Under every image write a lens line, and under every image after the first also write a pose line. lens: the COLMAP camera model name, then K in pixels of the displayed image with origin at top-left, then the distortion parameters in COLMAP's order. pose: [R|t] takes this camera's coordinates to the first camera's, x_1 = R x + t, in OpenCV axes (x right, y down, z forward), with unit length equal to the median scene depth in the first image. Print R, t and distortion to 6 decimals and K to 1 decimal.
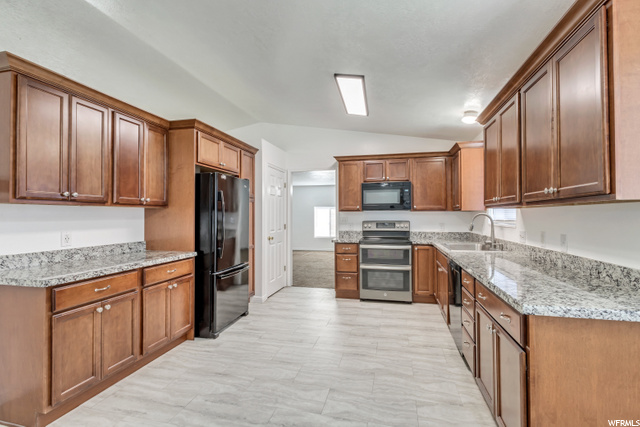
lens RADIAL K [[302.8, 0, 320.0], [0, 302.8, 213.5], [0, 0, 1]] dist [0.001153, -0.000438]
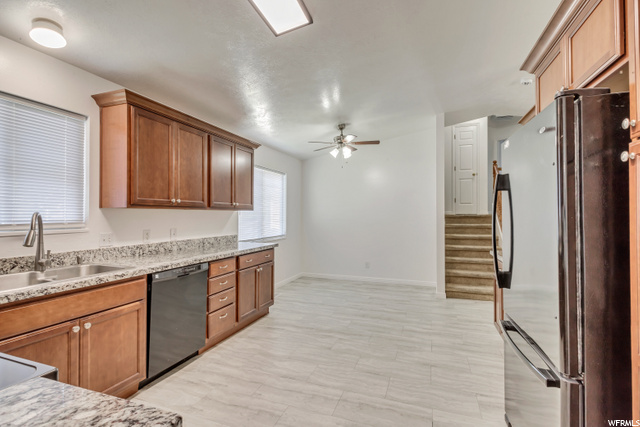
lens RADIAL K [[302.8, 0, 320.0], [0, 302.8, 213.5], [0, 0, 1]] dist [0.001153, -0.000438]
pose [[-0.993934, 0.002702, 0.109944, -0.048853], [0.001472, 0.999935, -0.011267, 0.009633], [-0.109968, -0.011037, -0.993874, 1.706059]]
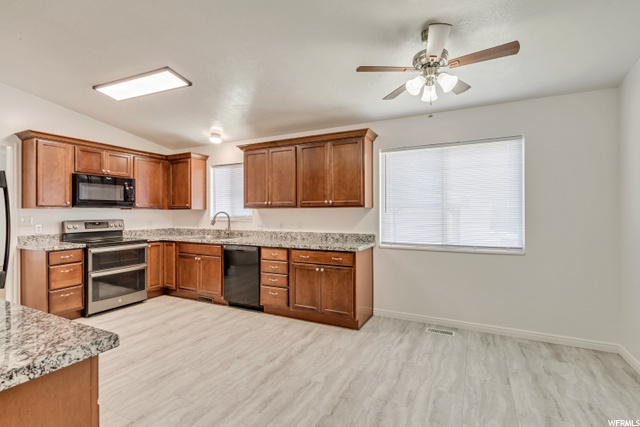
lens RADIAL K [[302.8, 0, 320.0], [0, 302.8, 213.5], [0, 0, 1]] dist [0.001153, -0.000438]
pose [[0.225676, -0.001190, 0.974202, -0.782179], [-0.004302, 0.999988, 0.002218, 0.002788], [-0.974193, -0.004692, 0.225668, 0.305458]]
